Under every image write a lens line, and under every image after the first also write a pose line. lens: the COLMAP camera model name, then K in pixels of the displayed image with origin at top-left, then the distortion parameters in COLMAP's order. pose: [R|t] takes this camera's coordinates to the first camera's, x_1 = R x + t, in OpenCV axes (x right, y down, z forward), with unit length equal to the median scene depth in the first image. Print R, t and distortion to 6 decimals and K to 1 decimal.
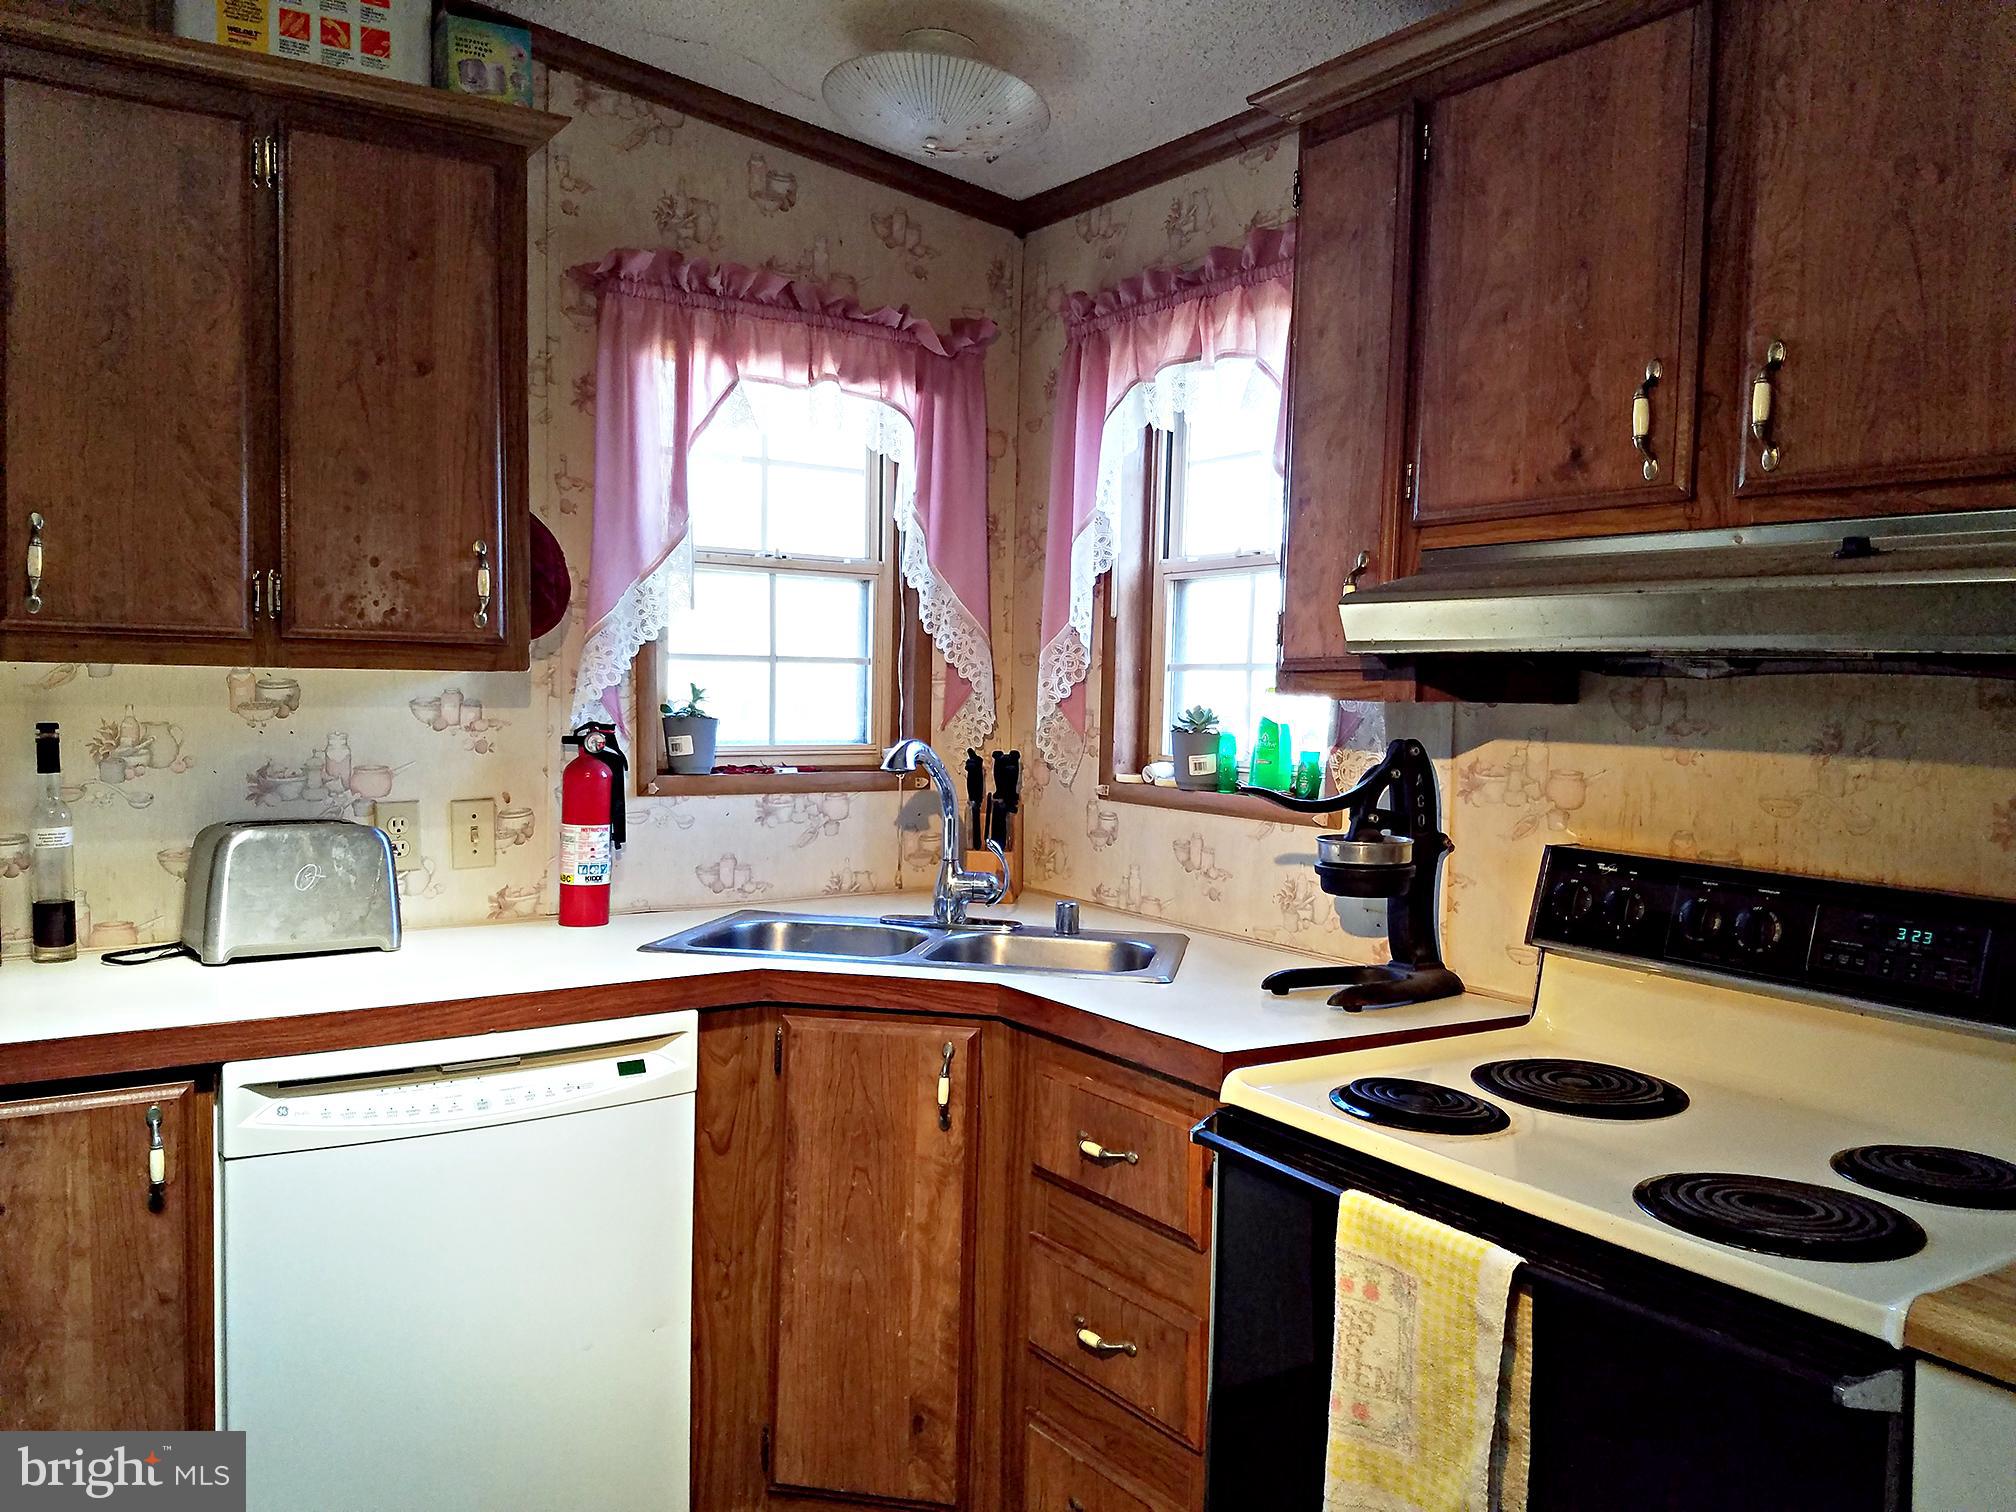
lens RADIAL K [[1545.1, 0, 978.8], [0, 1545.1, 772.1], [0, 0, 1]] dist [0.079608, -0.119779]
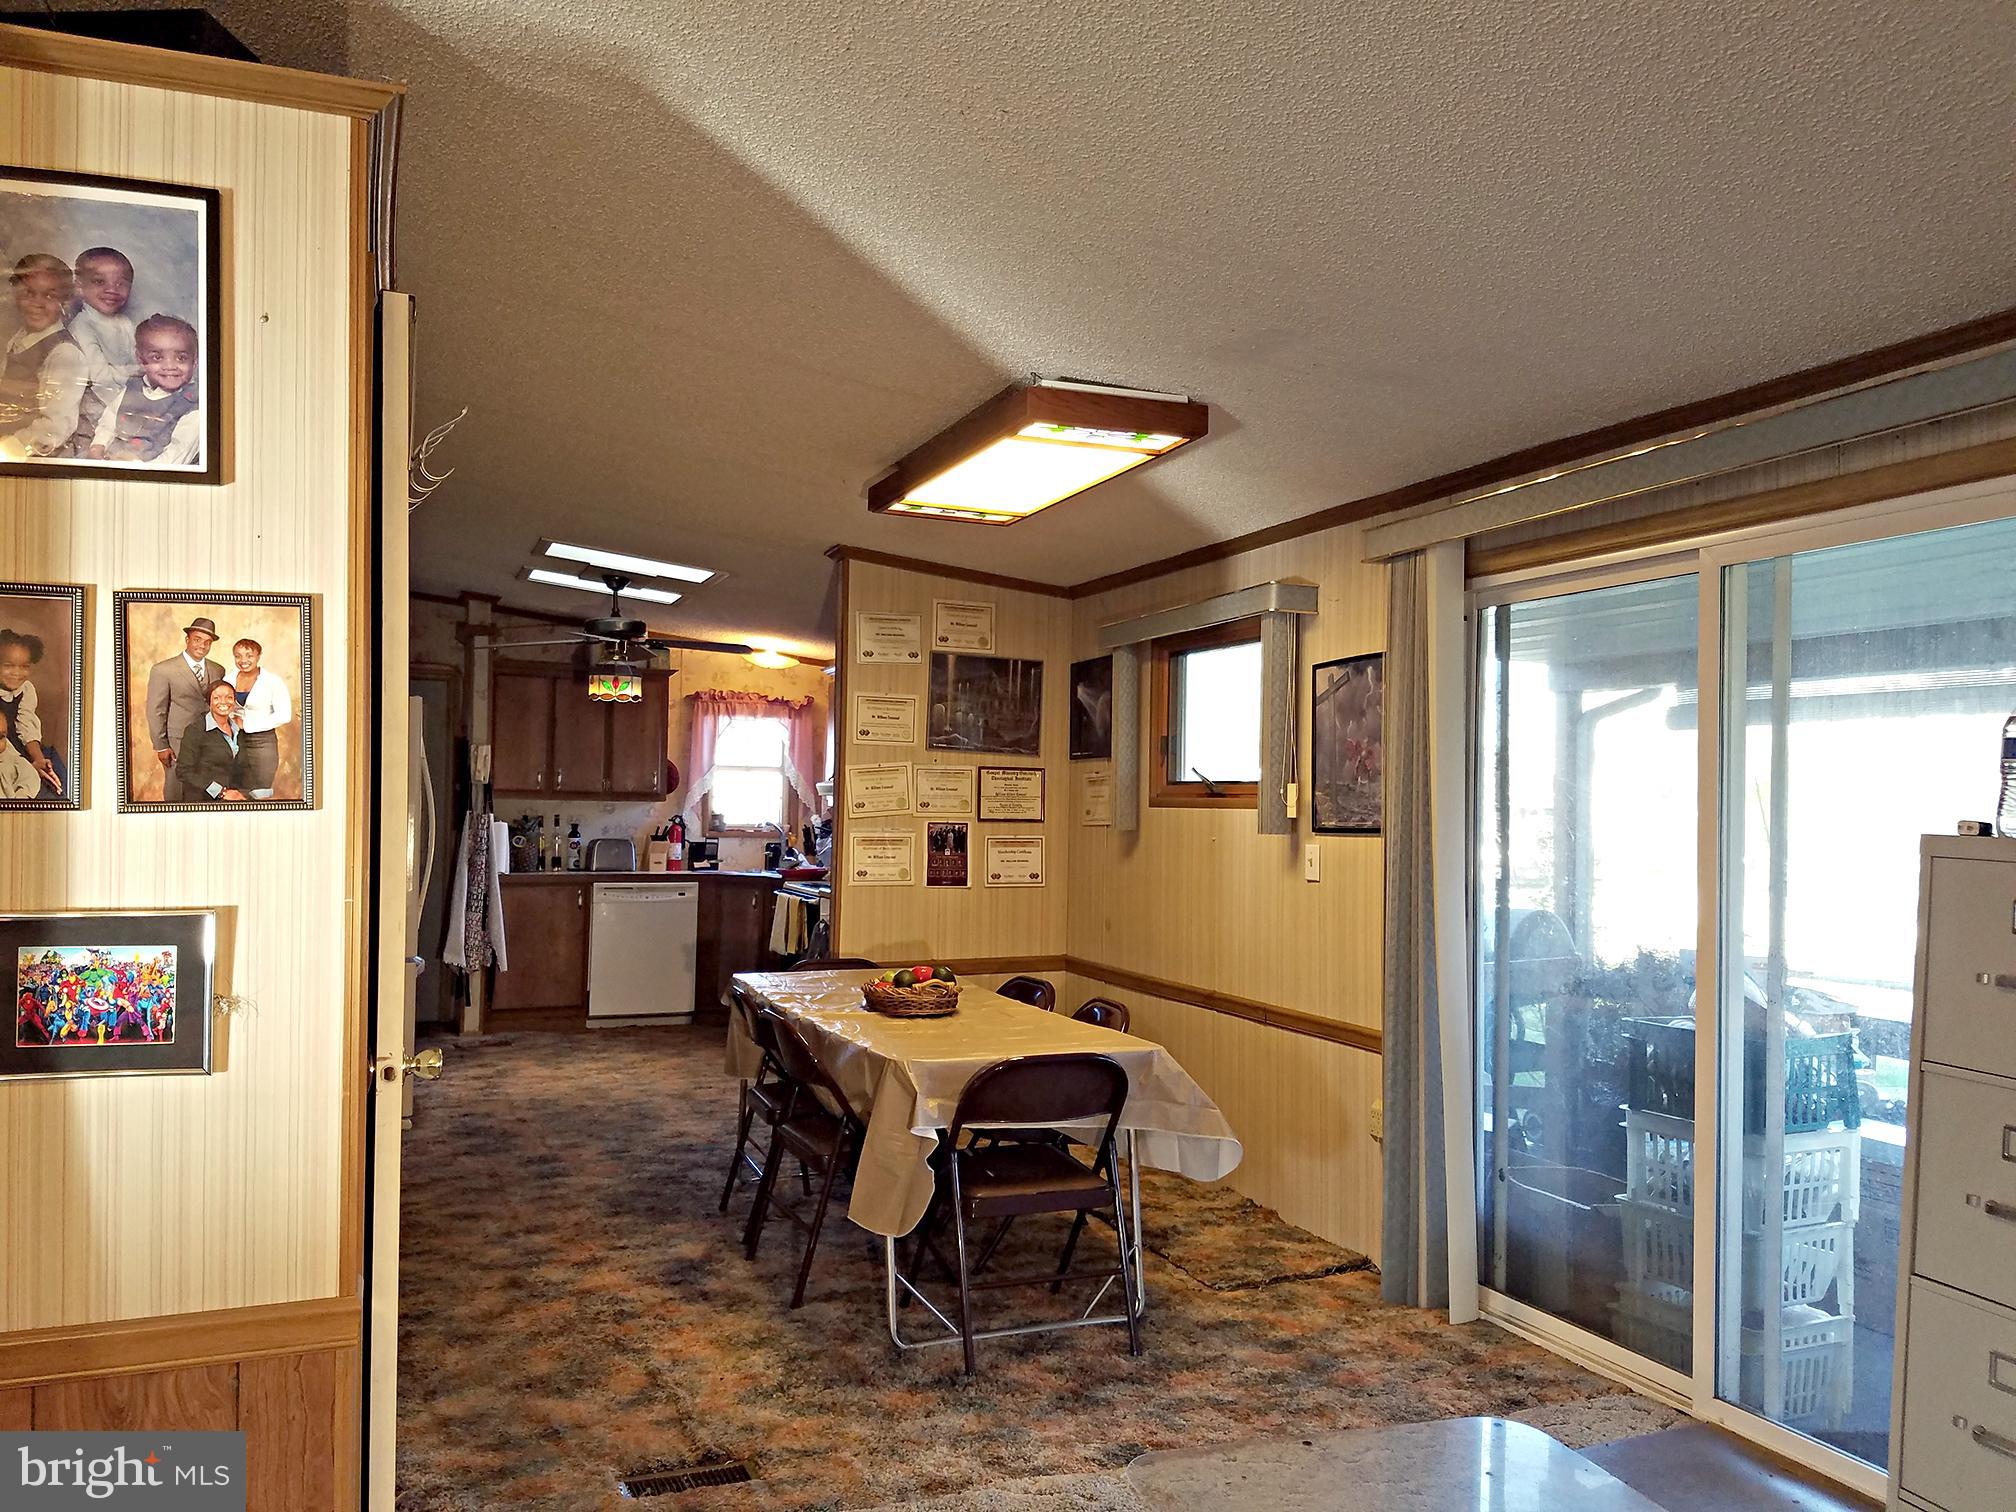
lens RADIAL K [[1496.9, 0, 1004.1], [0, 1496.9, 770.2], [0, 0, 1]] dist [0.202525, -0.338610]
pose [[0.981975, -0.008800, -0.188807, 1.267170], [-0.008209, 0.995987, -0.089118, 0.189364], [0.188834, 0.089061, 0.977962, -2.590721]]
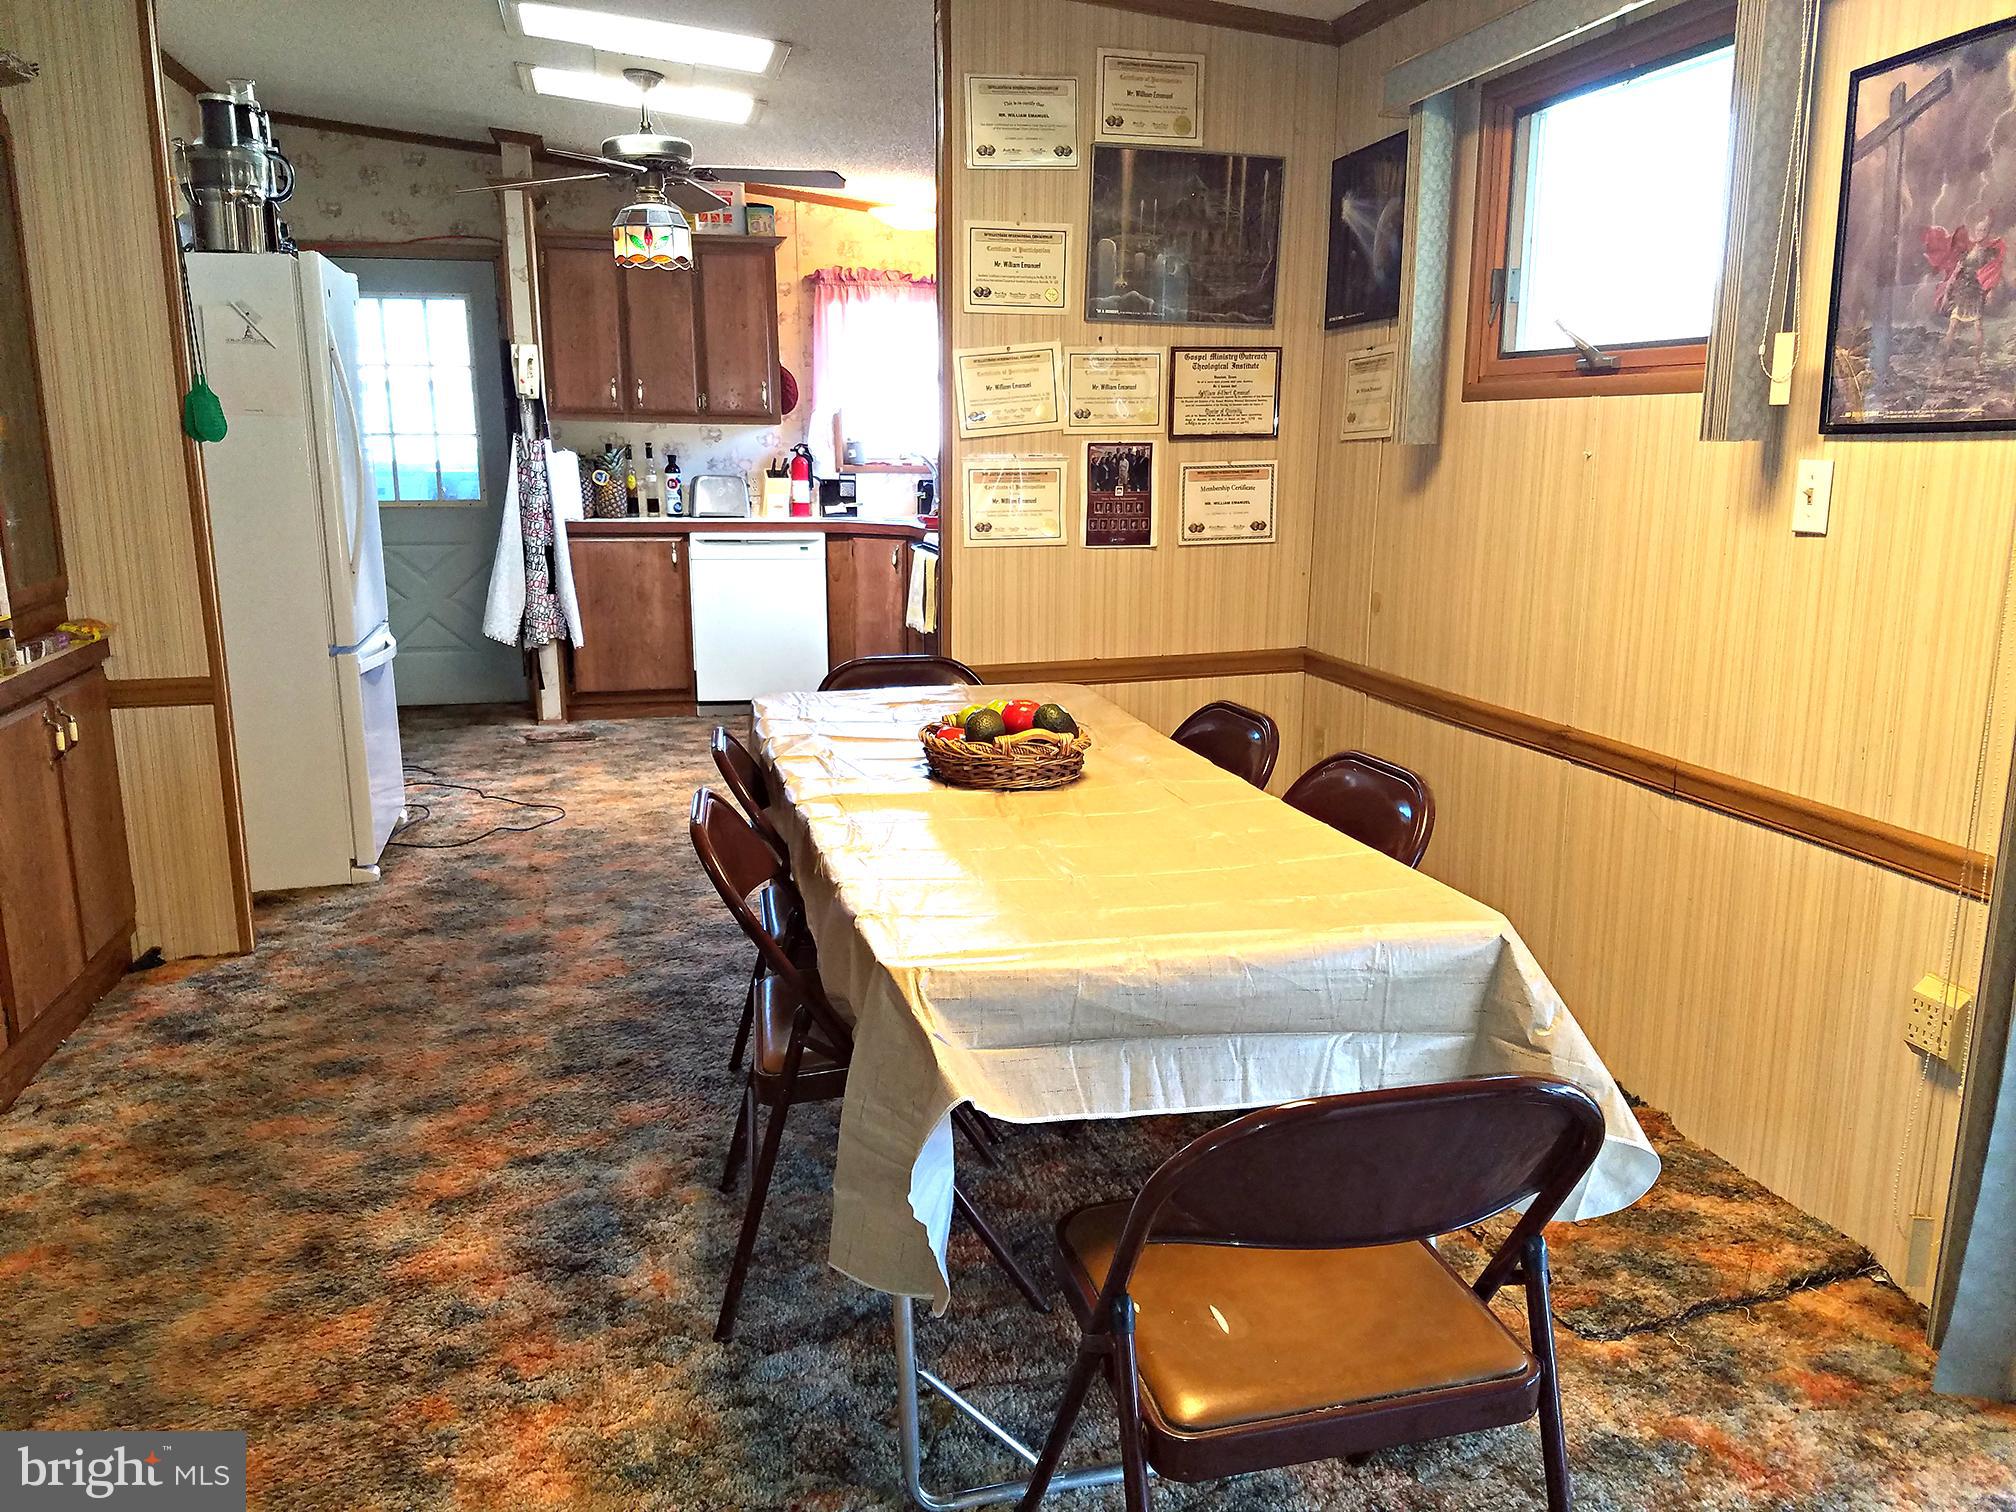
lens RADIAL K [[1496.9, 0, 1004.1], [0, 1496.9, 770.2], [0, 0, 1]] dist [0.202525, -0.338610]
pose [[0.938667, 0.052750, -0.340766, 1.140241], [-0.001076, 0.988673, 0.150082, 0.155095], [0.344823, -0.140511, 0.928091, -1.673034]]
